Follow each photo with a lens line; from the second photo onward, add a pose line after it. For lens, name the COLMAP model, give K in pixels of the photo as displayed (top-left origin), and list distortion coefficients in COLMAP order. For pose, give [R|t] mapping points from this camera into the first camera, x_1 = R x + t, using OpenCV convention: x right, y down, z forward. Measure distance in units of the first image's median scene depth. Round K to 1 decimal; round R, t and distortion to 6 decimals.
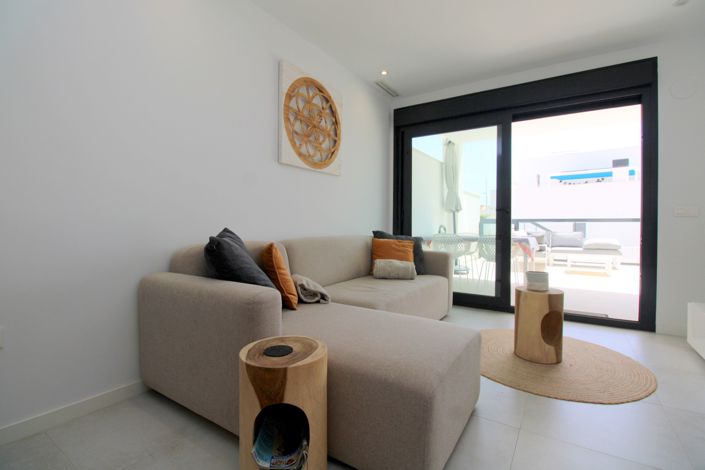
lens RADIAL K [[334.1, 0, 354.8], [0, 334.1, 228.8], [0, 0, 1]] dist [0.002393, -0.011790]
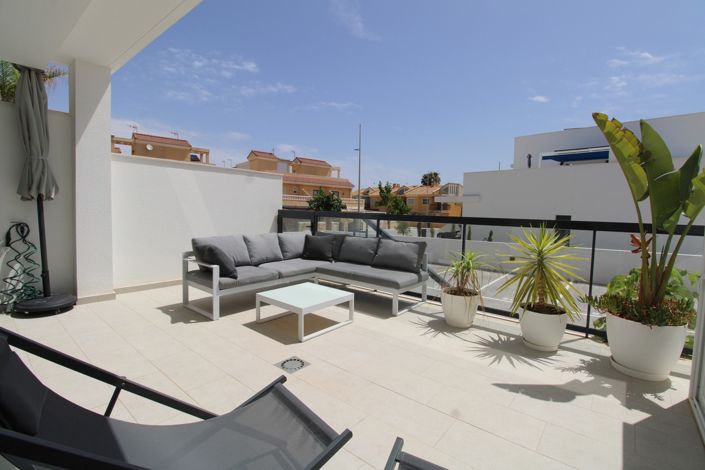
lens RADIAL K [[324.9, 0, 375.6], [0, 324.9, 236.6], [0, 0, 1]] dist [0.001545, 0.000090]
pose [[0.997254, 0.021648, -0.070826, 1.489554], [-0.016201, 0.996931, 0.076595, -0.081467], [0.072266, -0.075238, 0.994544, 0.933559]]
